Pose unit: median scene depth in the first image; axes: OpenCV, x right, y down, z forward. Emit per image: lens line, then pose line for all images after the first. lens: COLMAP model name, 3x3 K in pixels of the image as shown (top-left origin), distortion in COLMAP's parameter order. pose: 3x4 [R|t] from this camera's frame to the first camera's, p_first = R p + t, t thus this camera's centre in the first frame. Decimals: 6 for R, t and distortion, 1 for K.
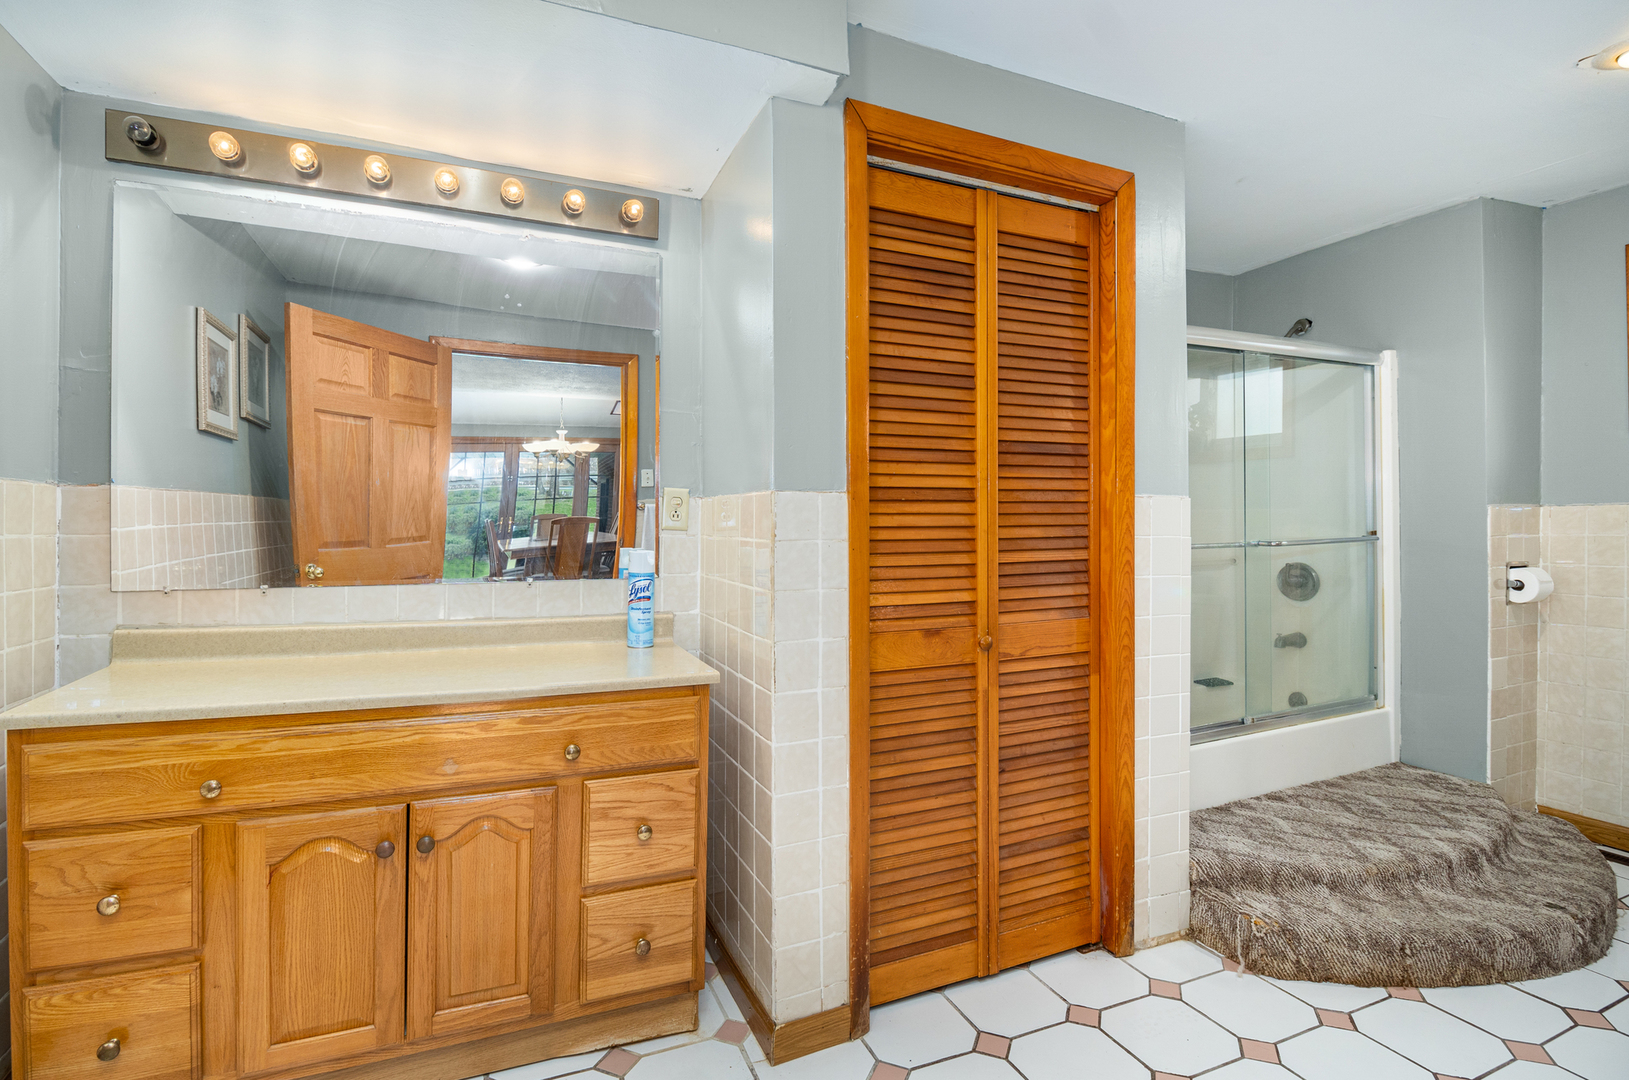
lens RADIAL K [[784.9, 0, 814.9], [0, 784.9, 535.4], [0, 0, 1]] dist [-0.010488, -0.004491]
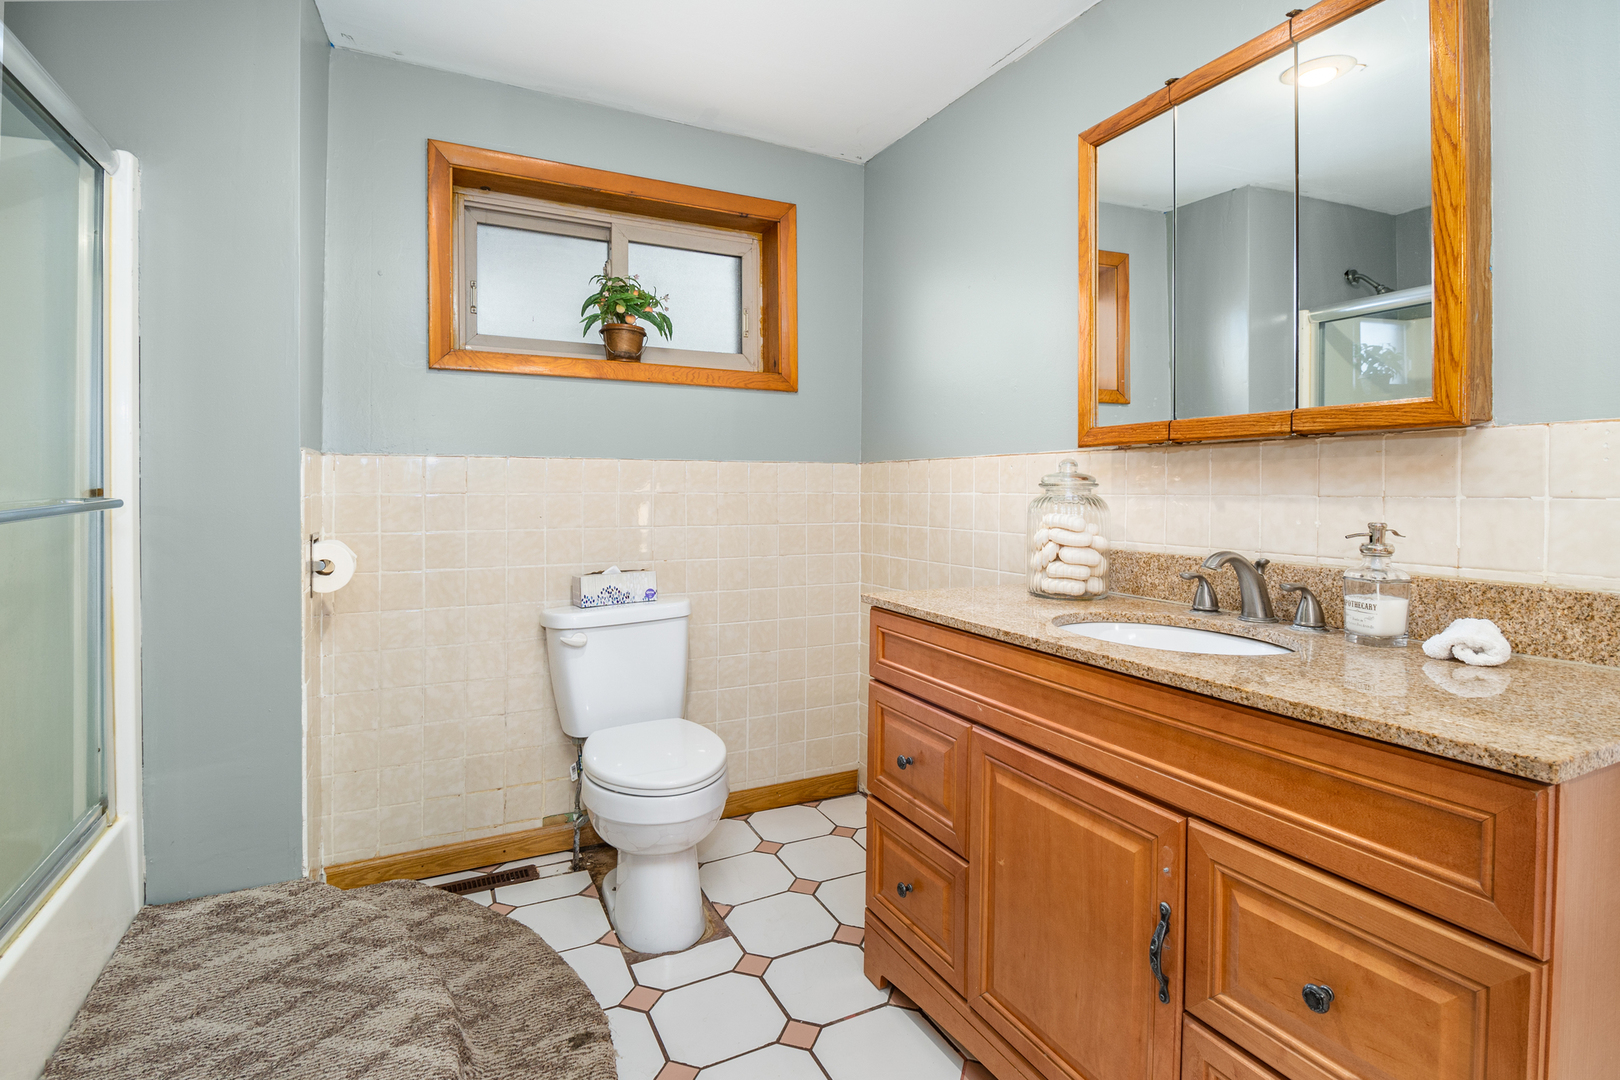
lens RADIAL K [[780.6, 0, 828.3], [0, 780.6, 490.5], [0, 0, 1]] dist [-0.010488, -0.004491]
pose [[-0.056377, -0.002490, 0.998406, 0.201499], [0.009488, 0.999950, 0.003029, -0.001861], [-0.998364, 0.009643, -0.056351, 0.612033]]
